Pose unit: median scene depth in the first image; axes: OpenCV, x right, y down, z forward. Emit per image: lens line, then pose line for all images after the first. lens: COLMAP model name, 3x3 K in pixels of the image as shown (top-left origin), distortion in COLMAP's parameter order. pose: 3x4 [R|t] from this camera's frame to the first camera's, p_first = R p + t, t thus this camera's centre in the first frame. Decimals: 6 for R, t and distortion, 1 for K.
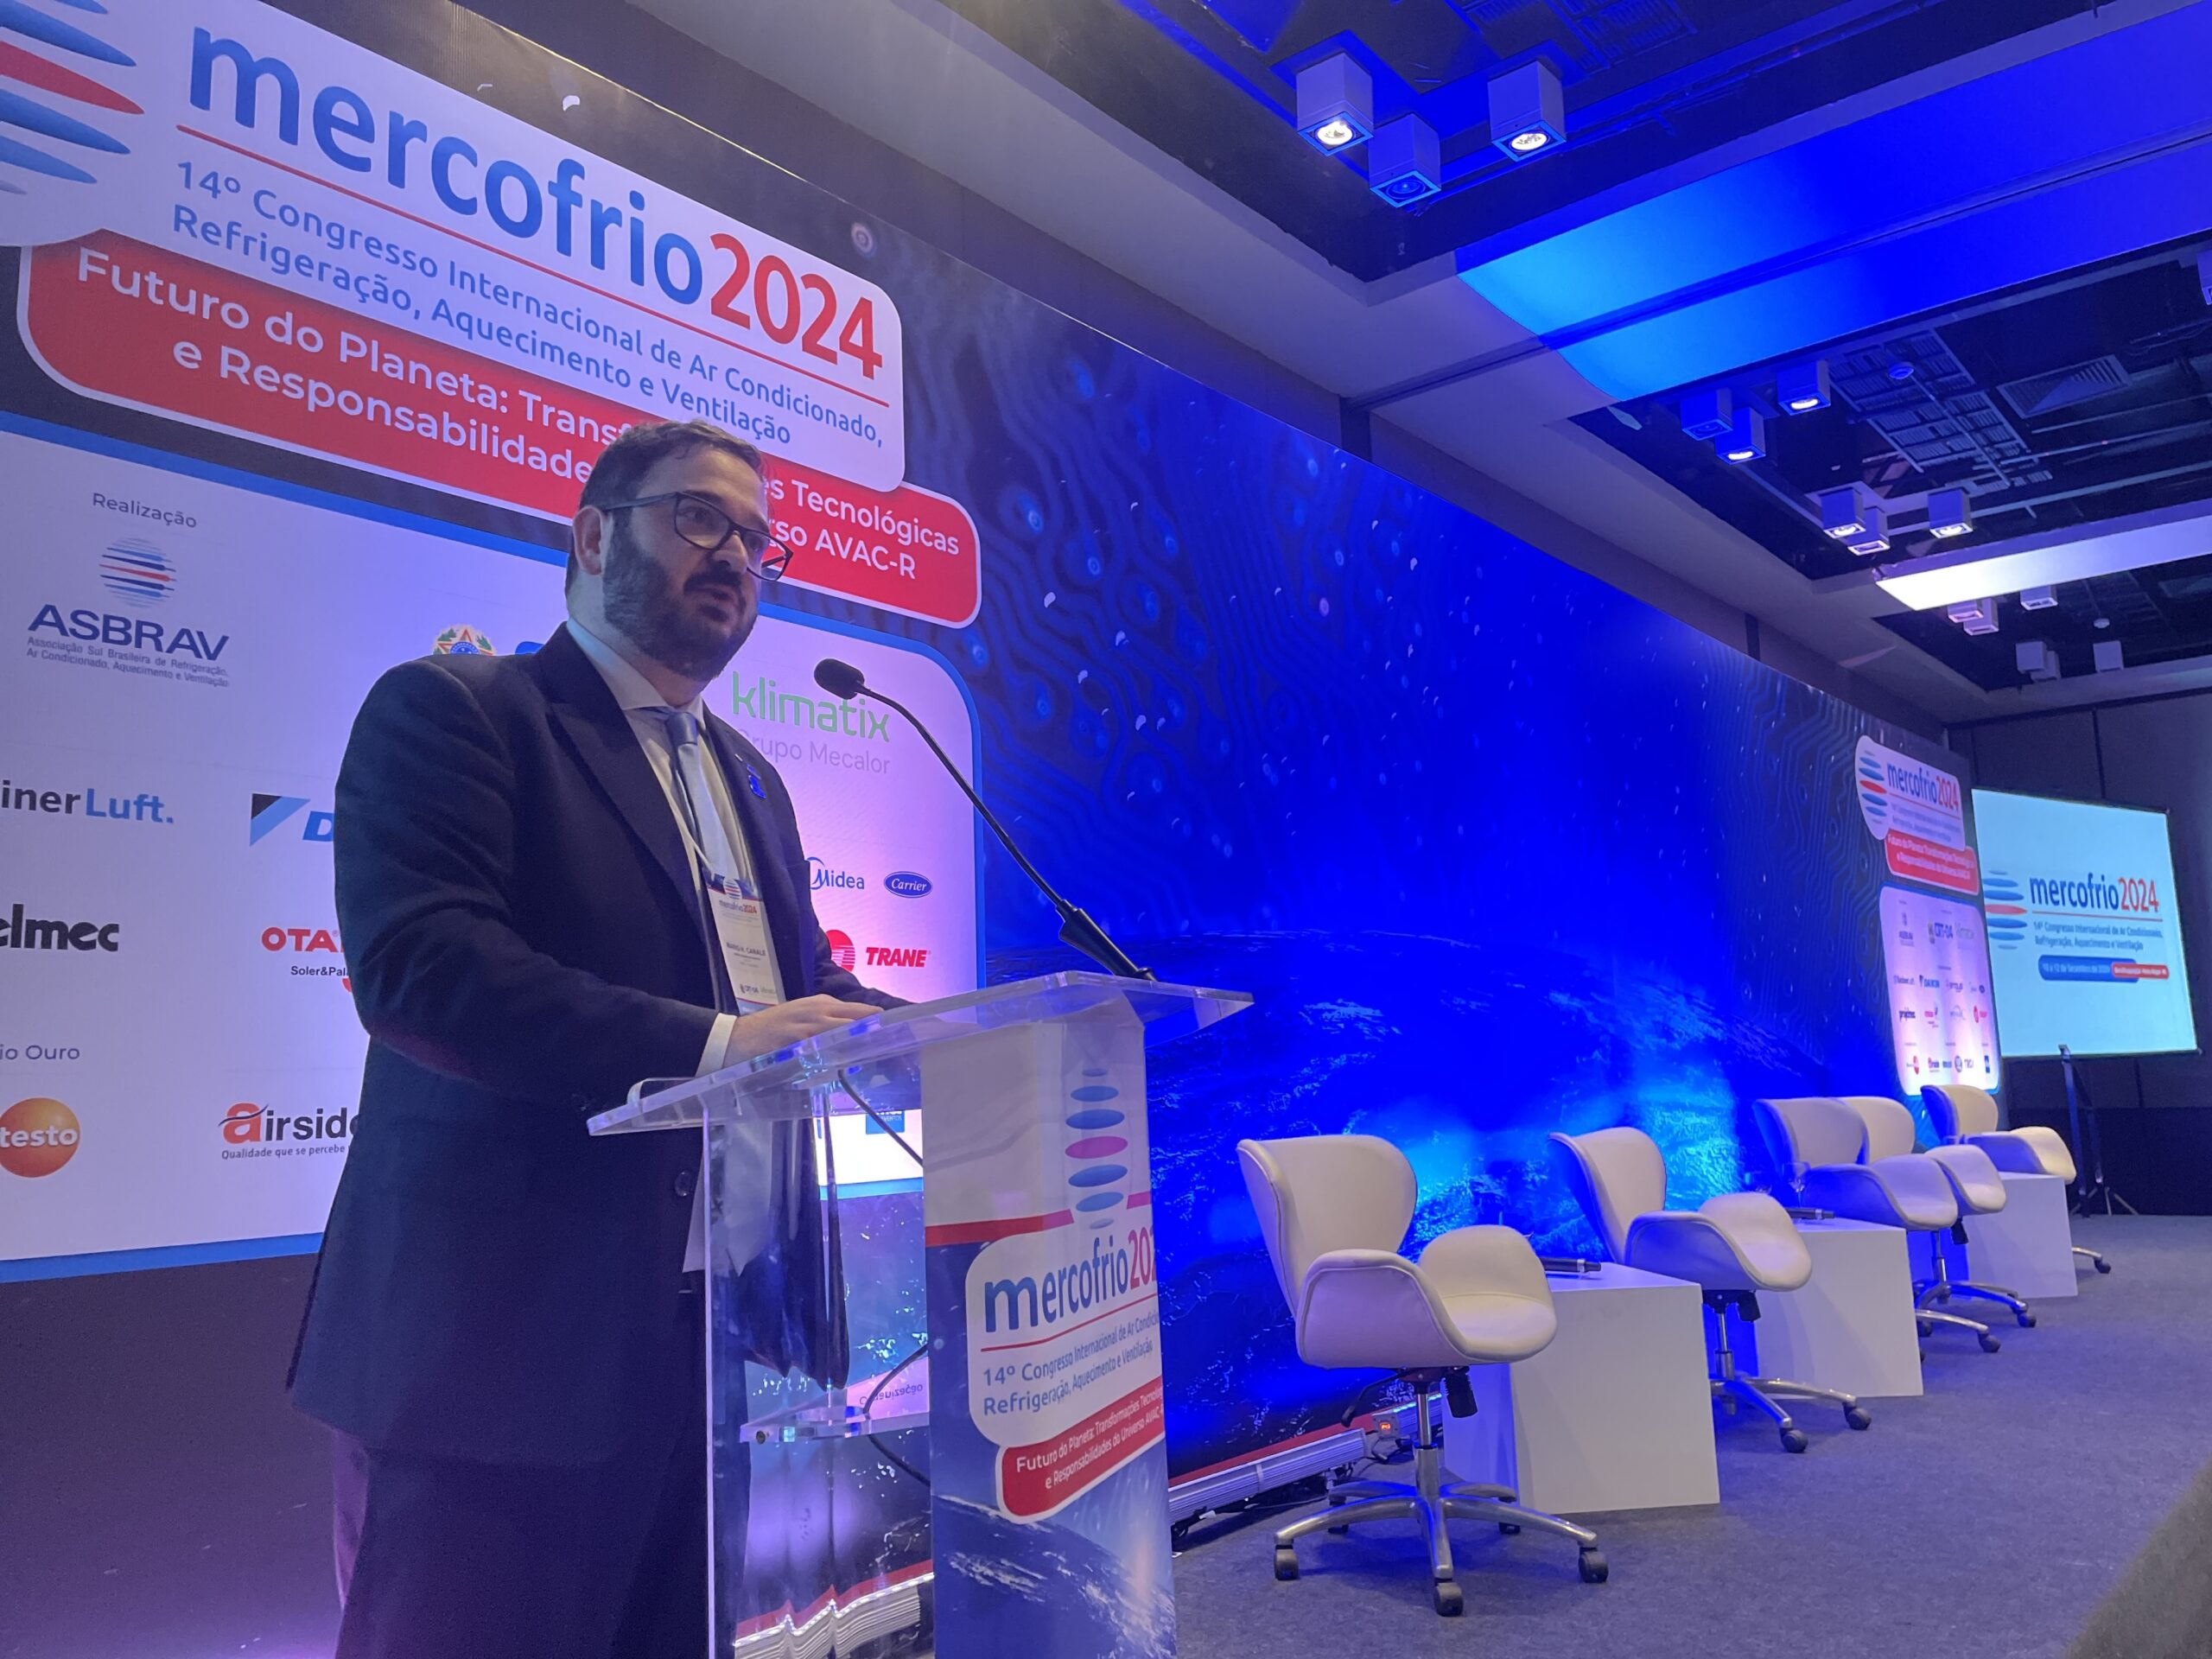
lens RADIAL K [[1681.3, 0, 1115.2], [0, 1681.3, 817.6], [0, 0, 1]] dist [0.098484, -0.124246]
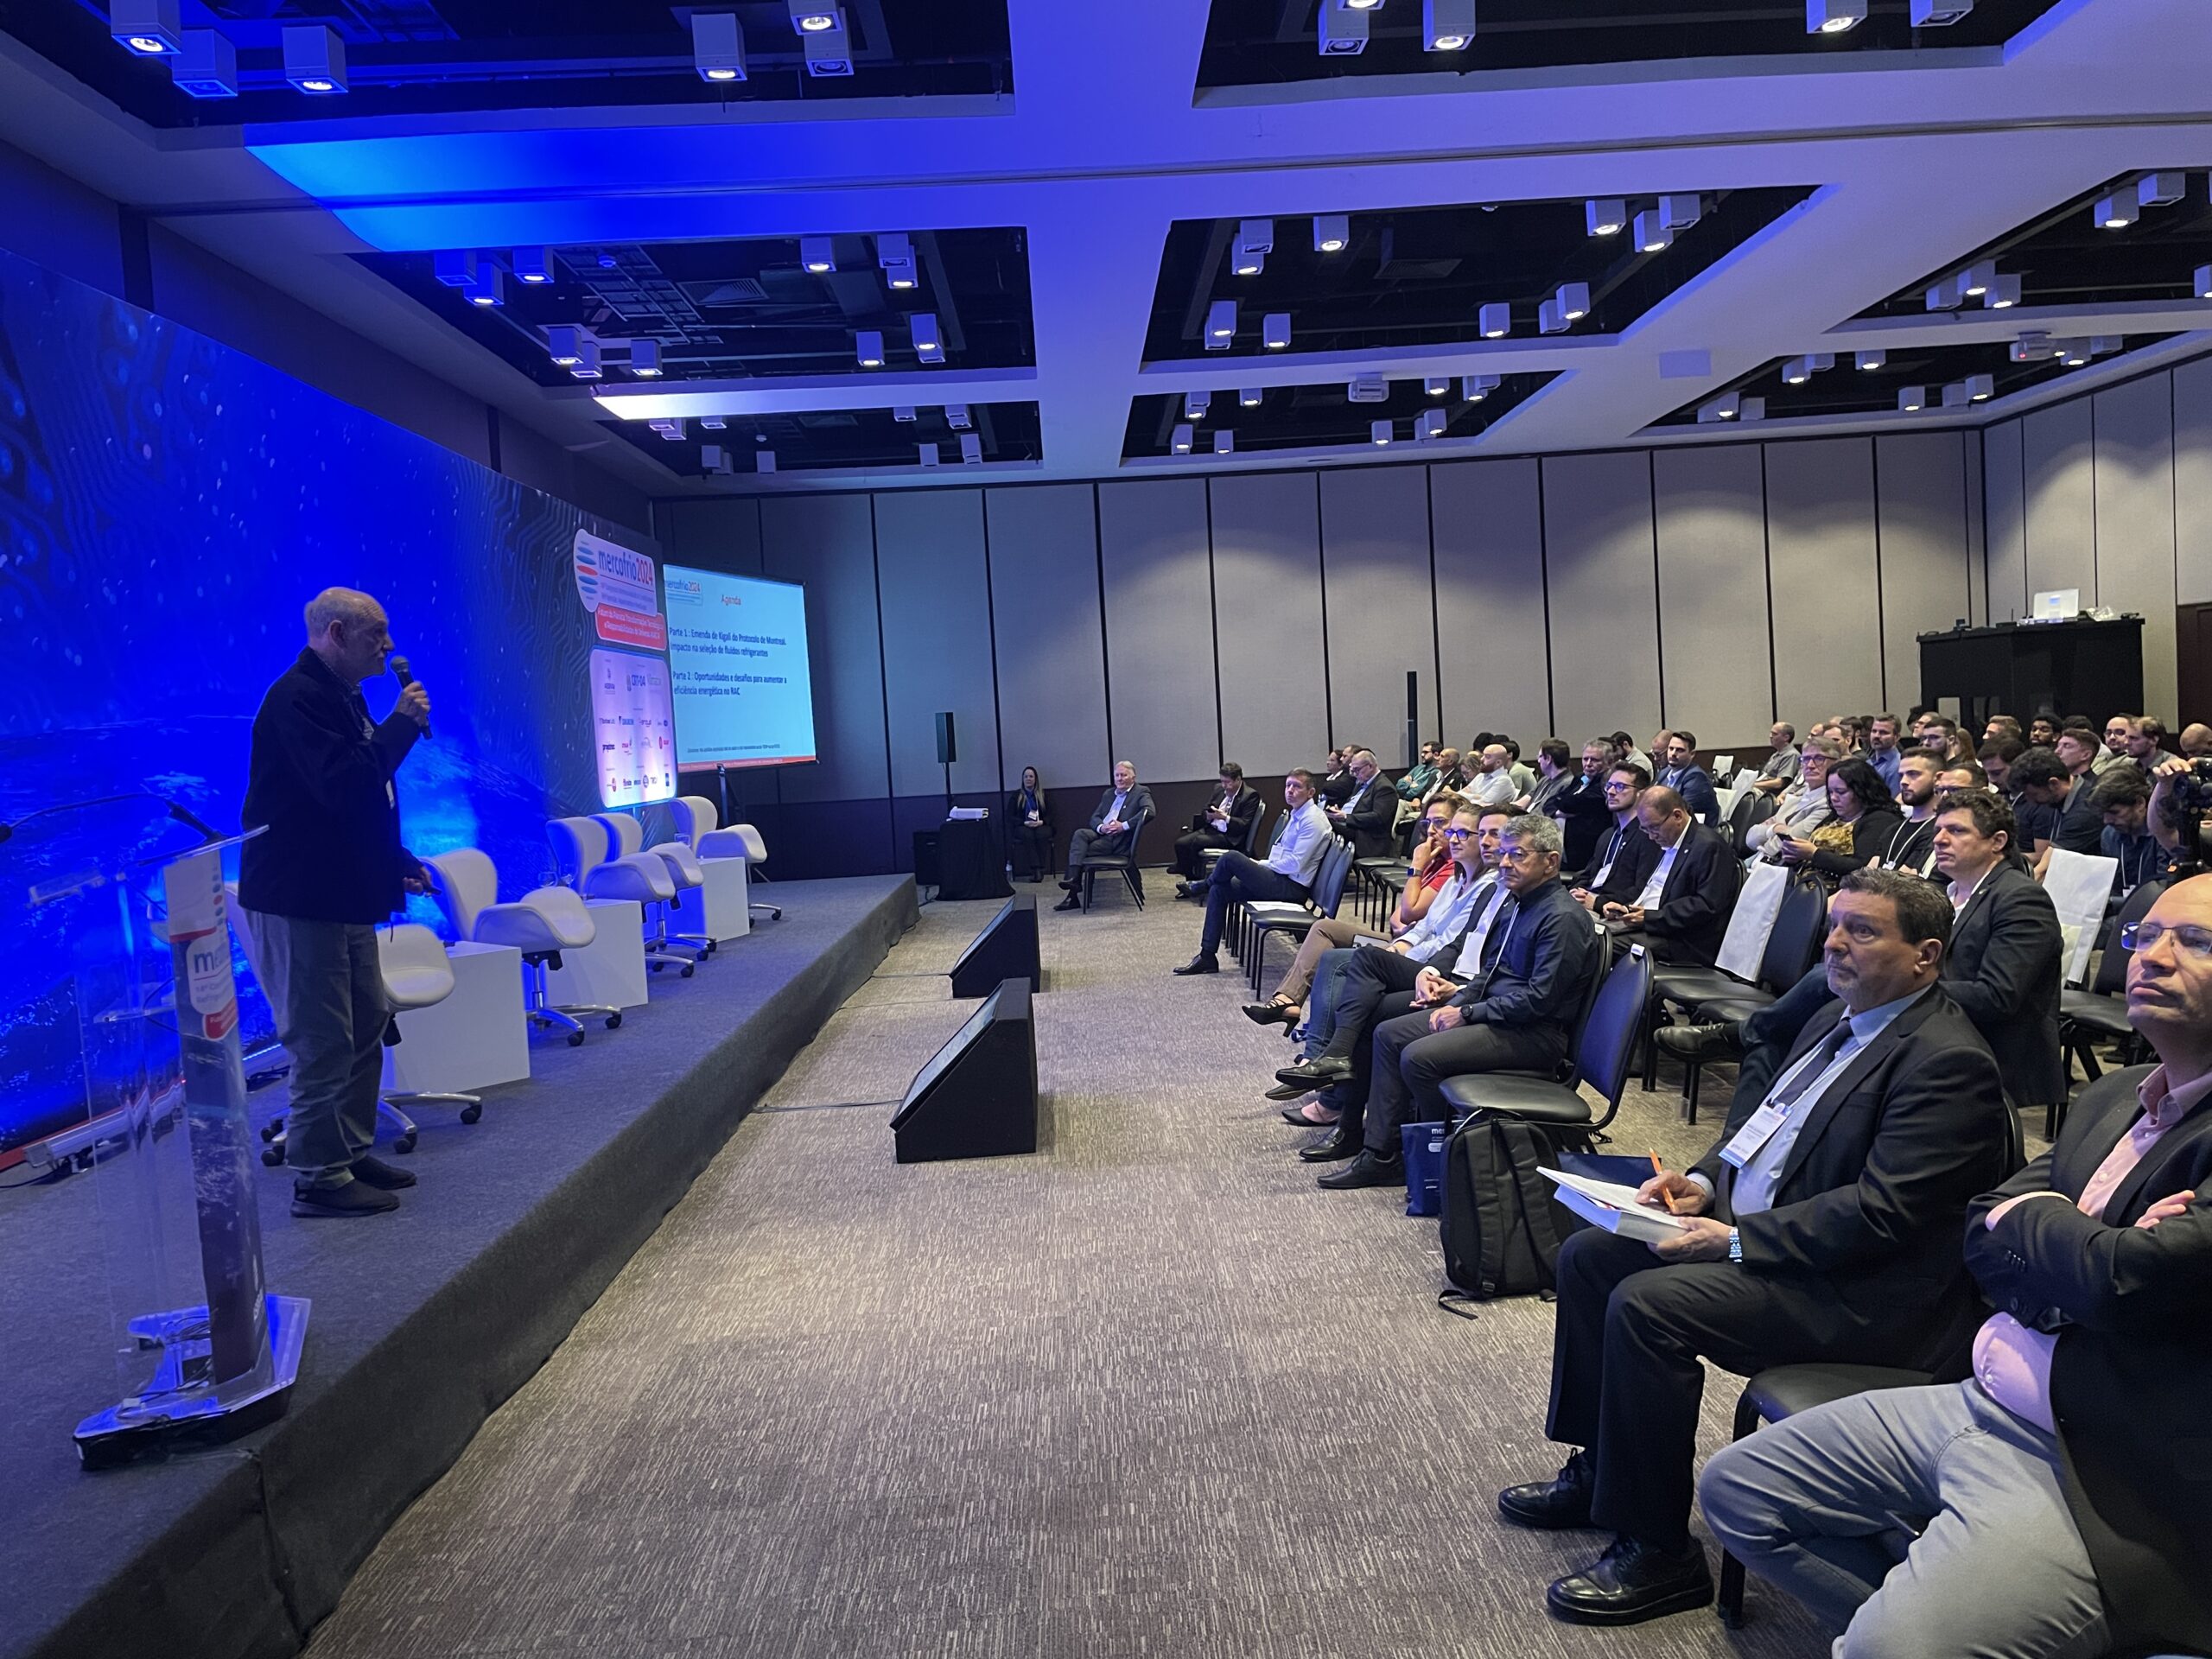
lens RADIAL K [[1681.3, 0, 1120.3], [0, 1681.3, 806.2], [0, 0, 1]] dist [0.098484, -0.124246]
pose [[0.757136, -0.044003, 0.651773, -0.224776], [-0.066170, 0.987431, 0.143531, -0.132700], [-0.649897, -0.151800, 0.744708, -0.582456]]
